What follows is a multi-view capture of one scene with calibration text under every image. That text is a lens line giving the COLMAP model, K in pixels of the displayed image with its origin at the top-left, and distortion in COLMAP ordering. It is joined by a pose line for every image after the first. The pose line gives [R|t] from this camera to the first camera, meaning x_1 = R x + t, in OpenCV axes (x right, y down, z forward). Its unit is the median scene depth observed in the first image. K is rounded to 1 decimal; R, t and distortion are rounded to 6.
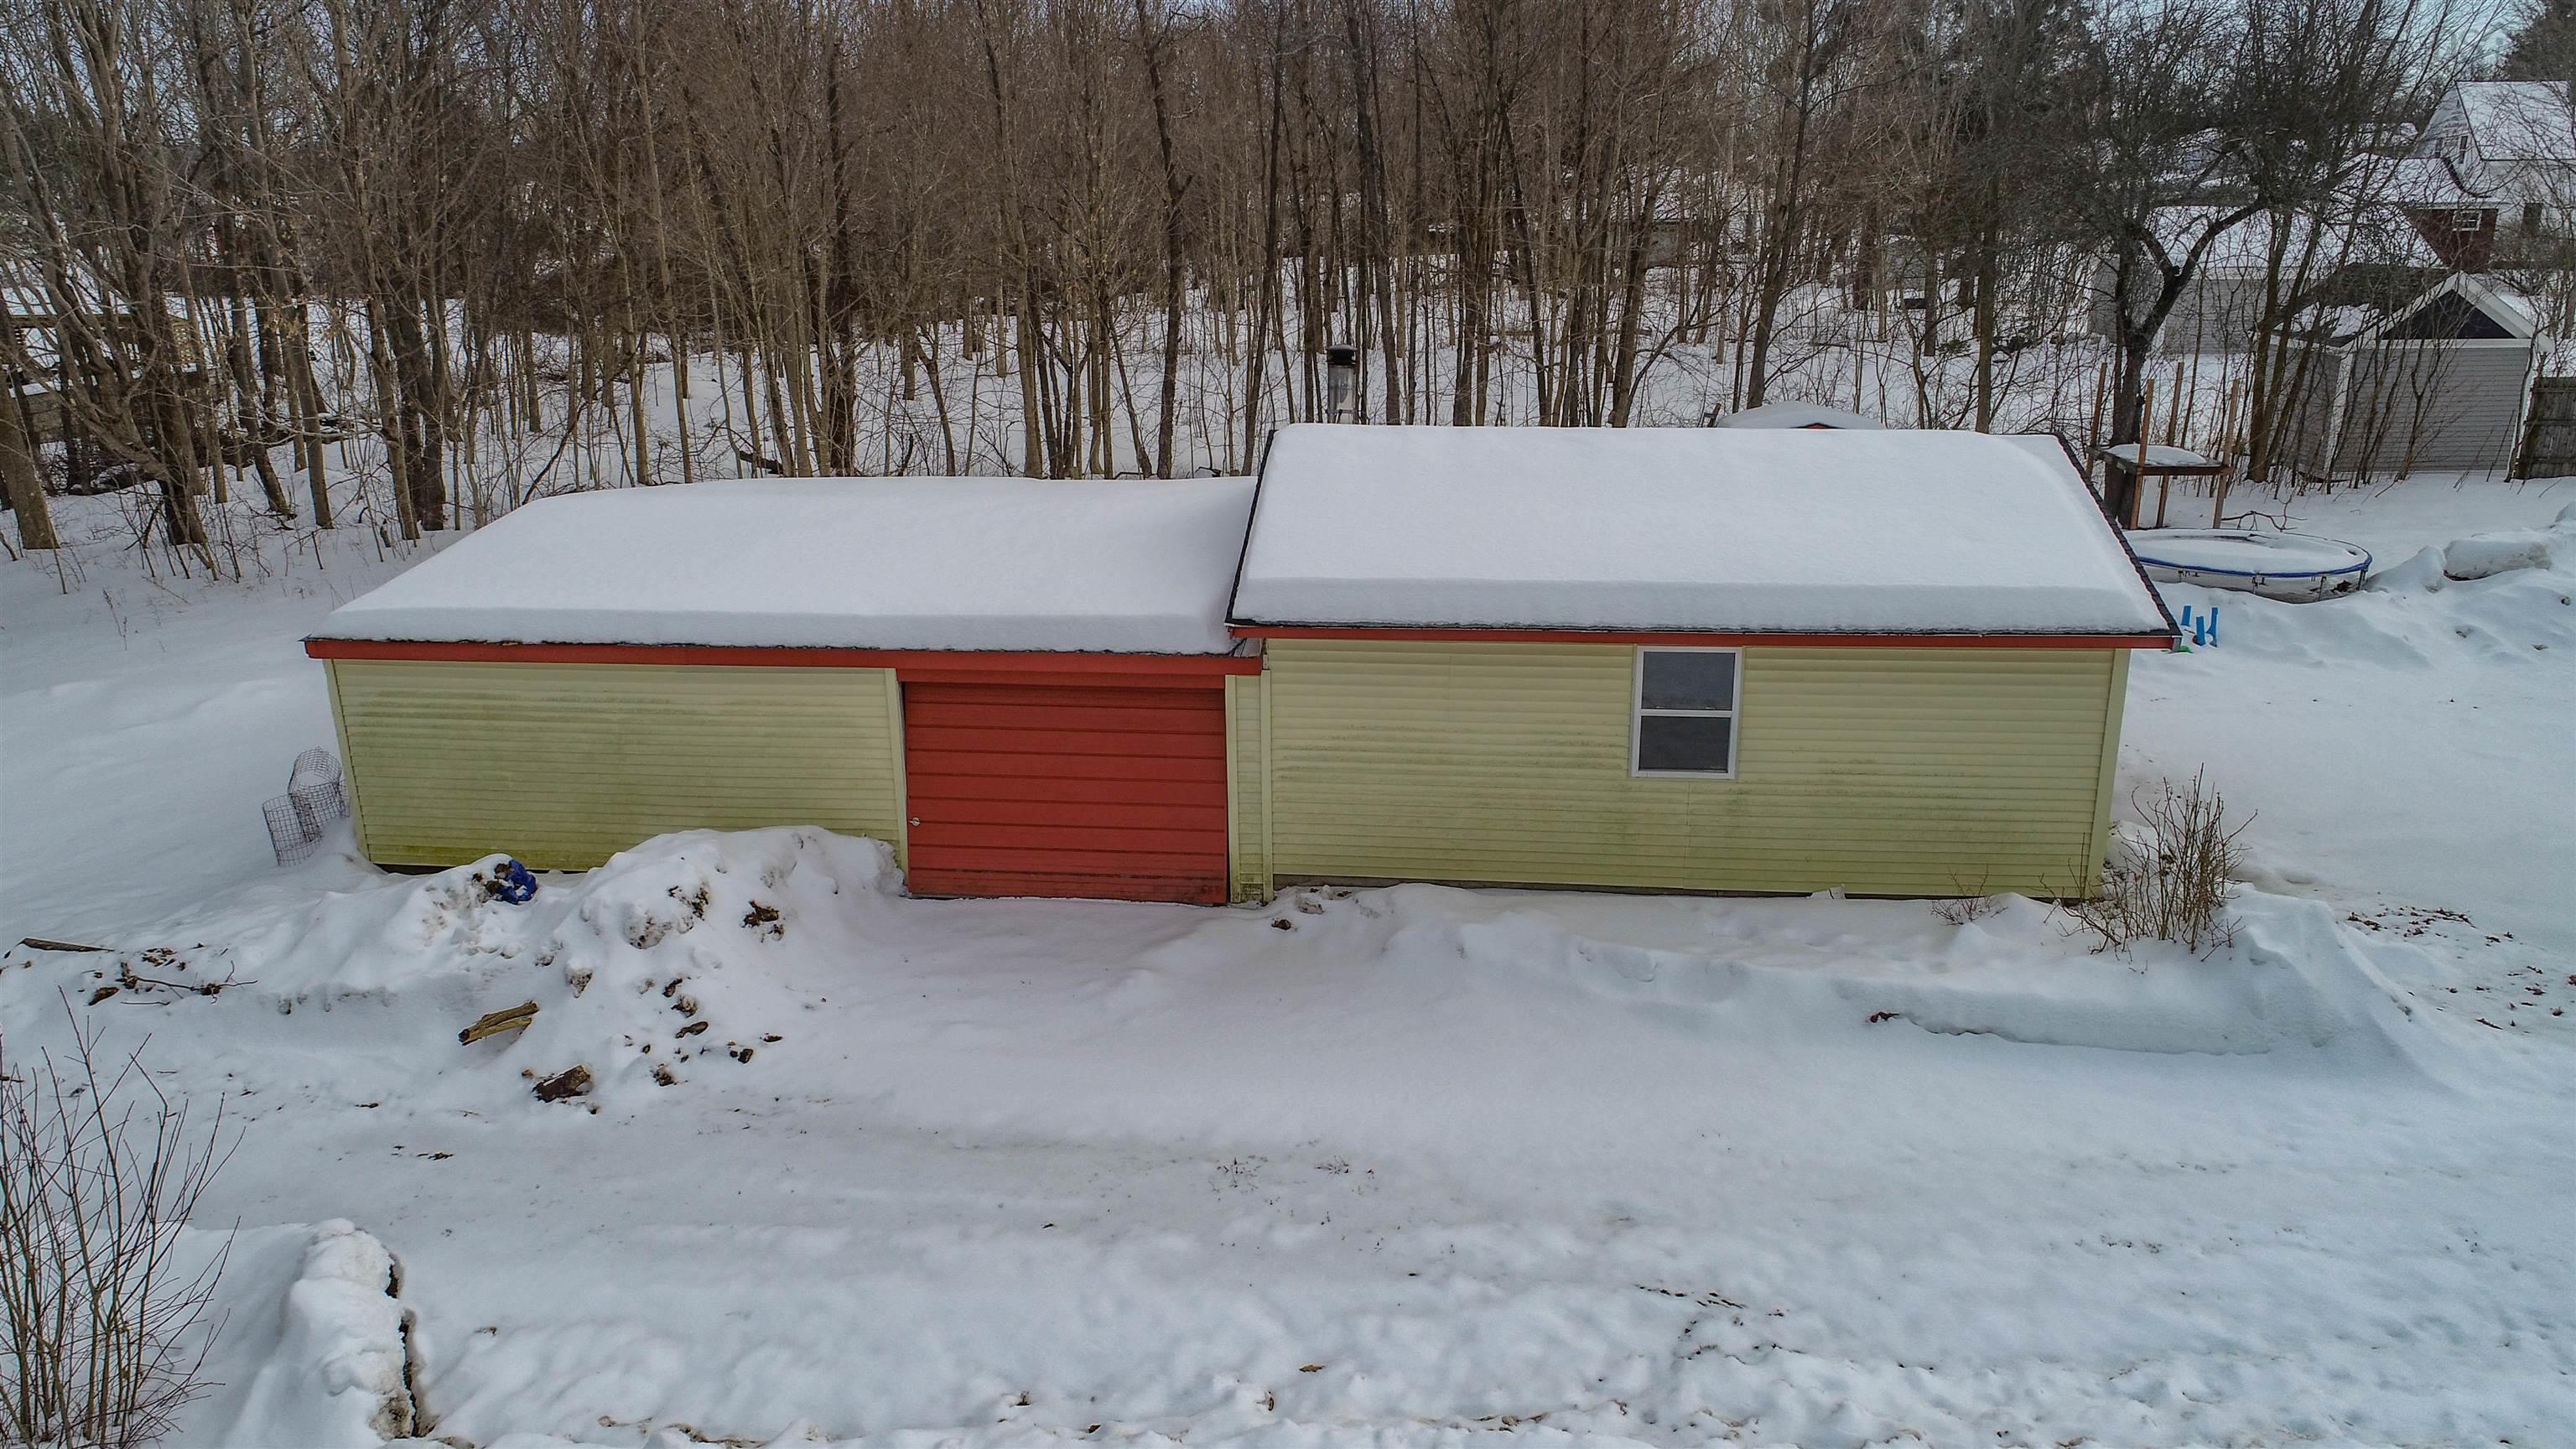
lens RADIAL K [[1741.9, 0, 1288.0], [0, 1741.9, 724.5], [0, 0, 1]] dist [0.002674, -0.005579]
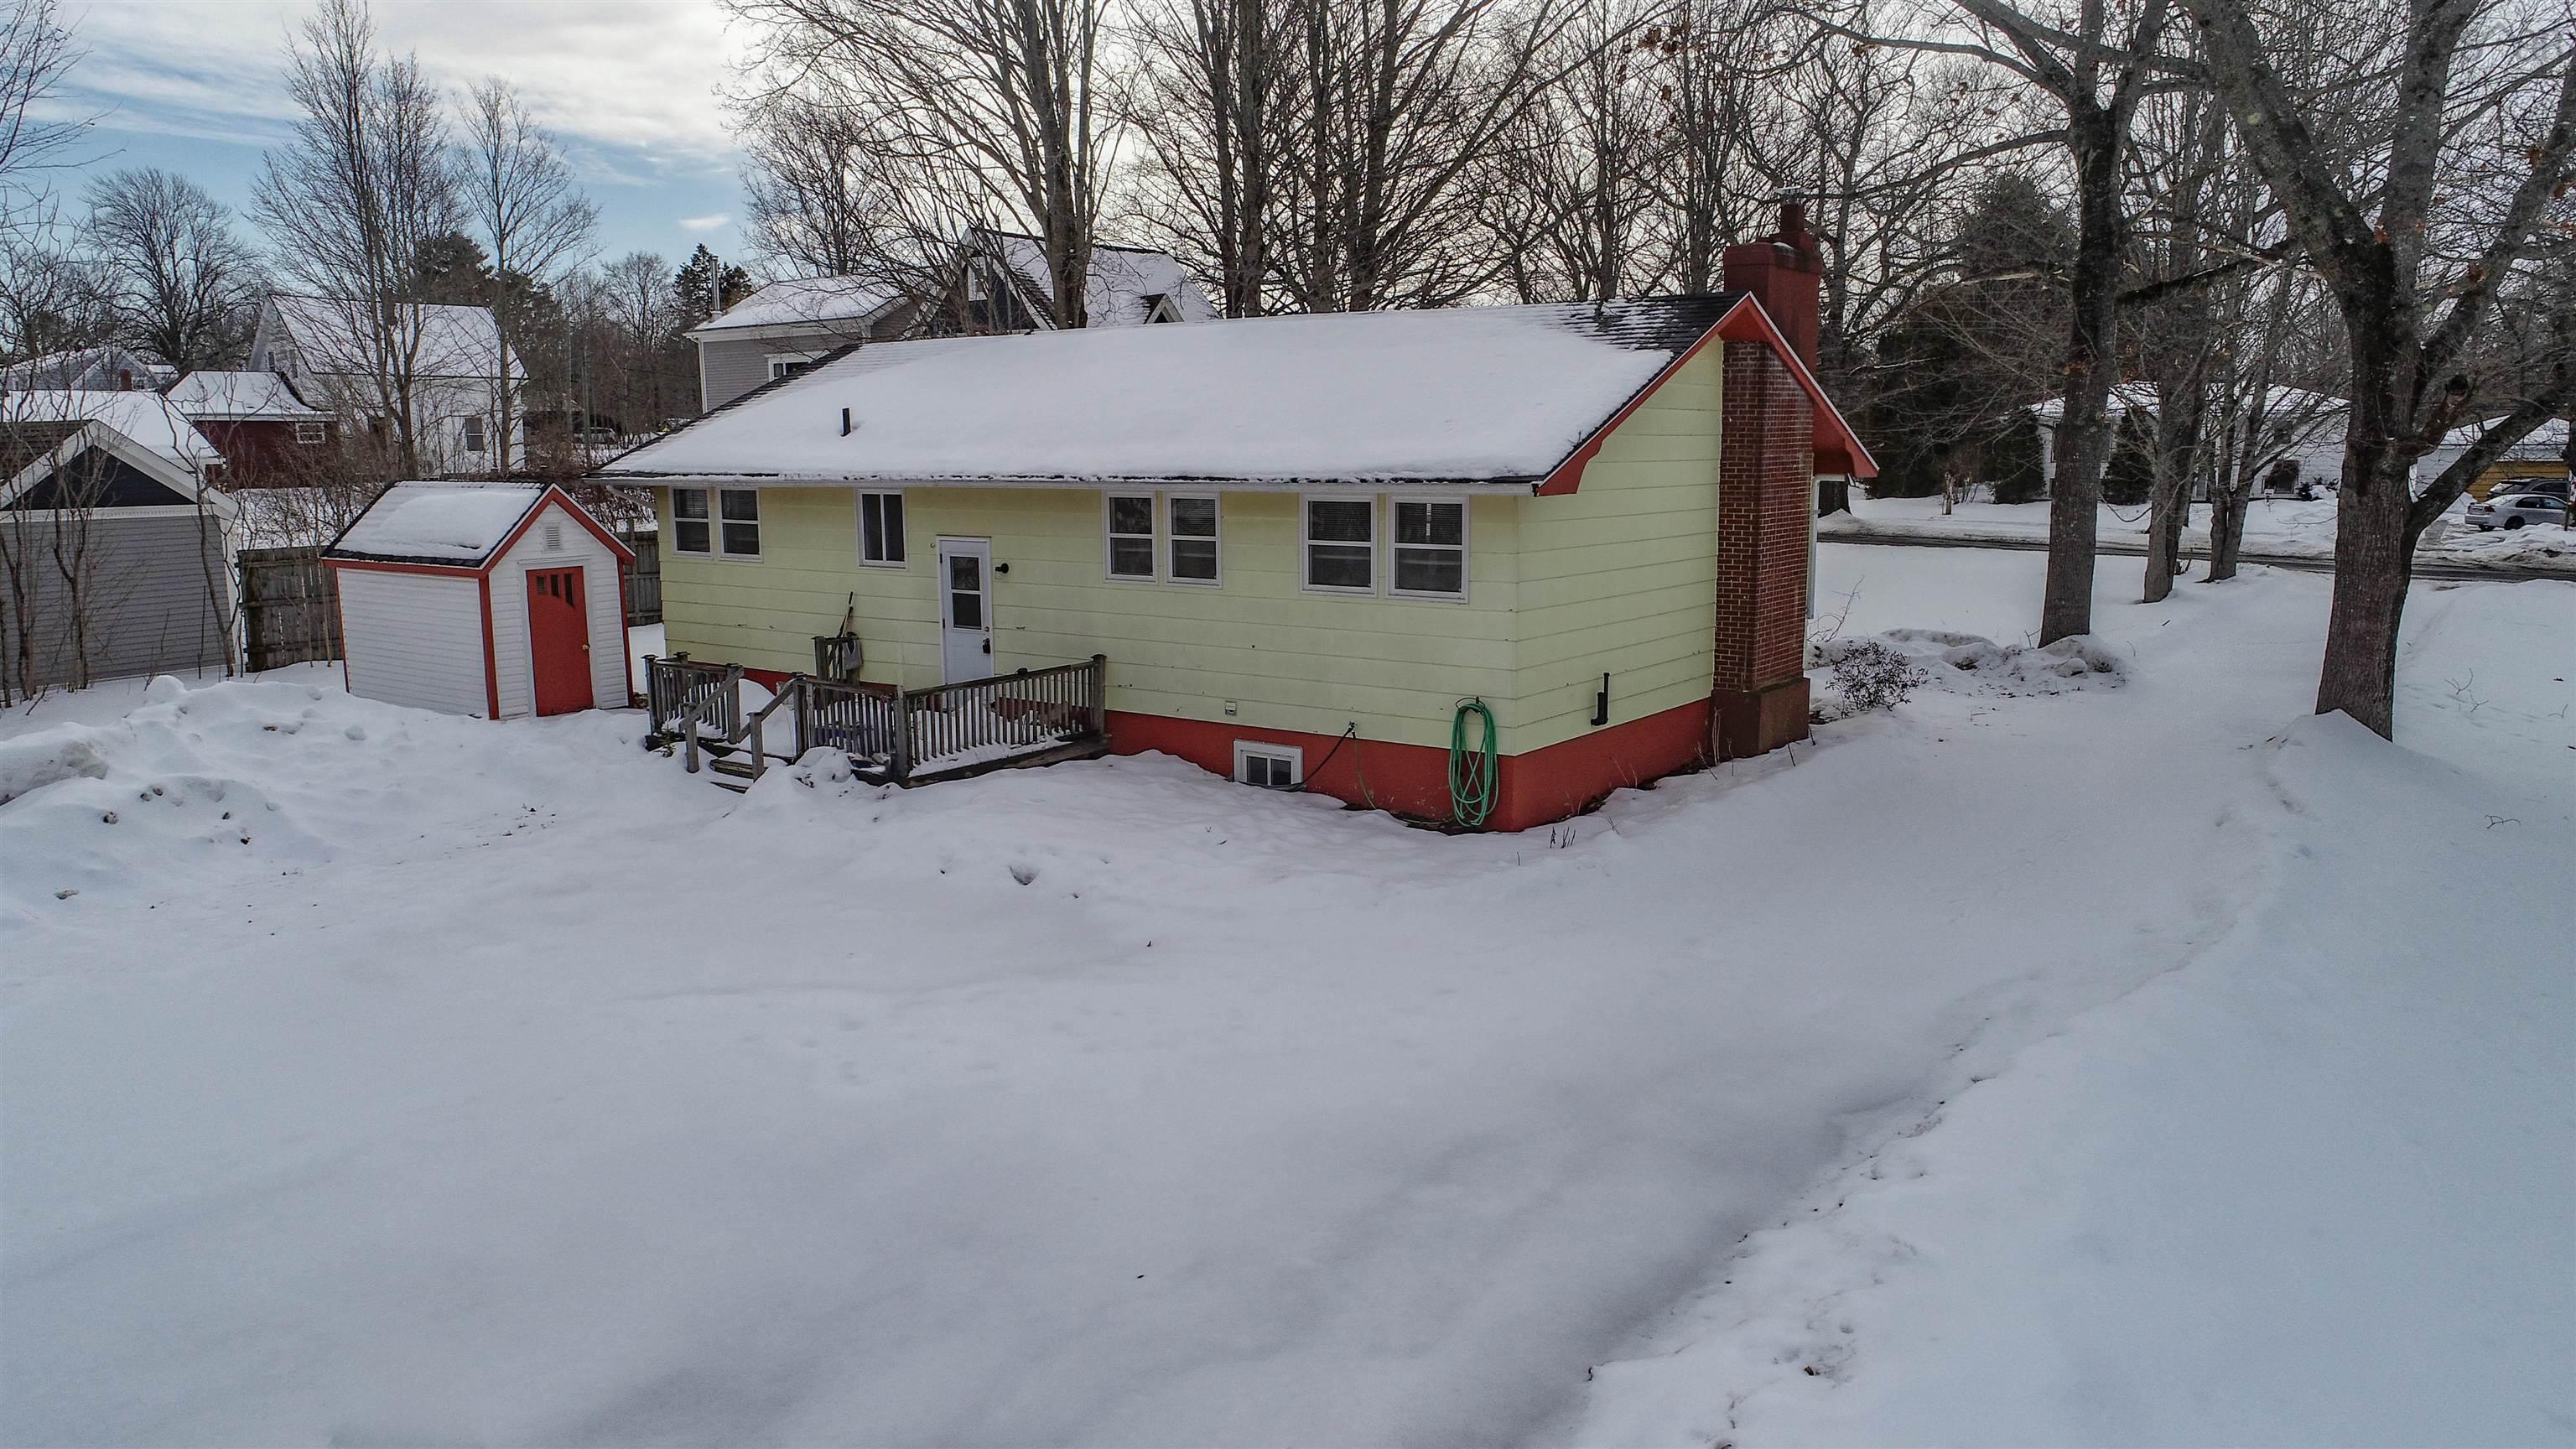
lens RADIAL K [[1741.9, 0, 1288.0], [0, 1741.9, 724.5], [0, 0, 1]] dist [0.002674, -0.005579]
pose [[0.518672, -0.134549, 0.844320, 0.270700], [0.250434, 0.968134, 0.000436, 0.007177], [-0.817473, 0.211220, 0.535839, 0.161980]]
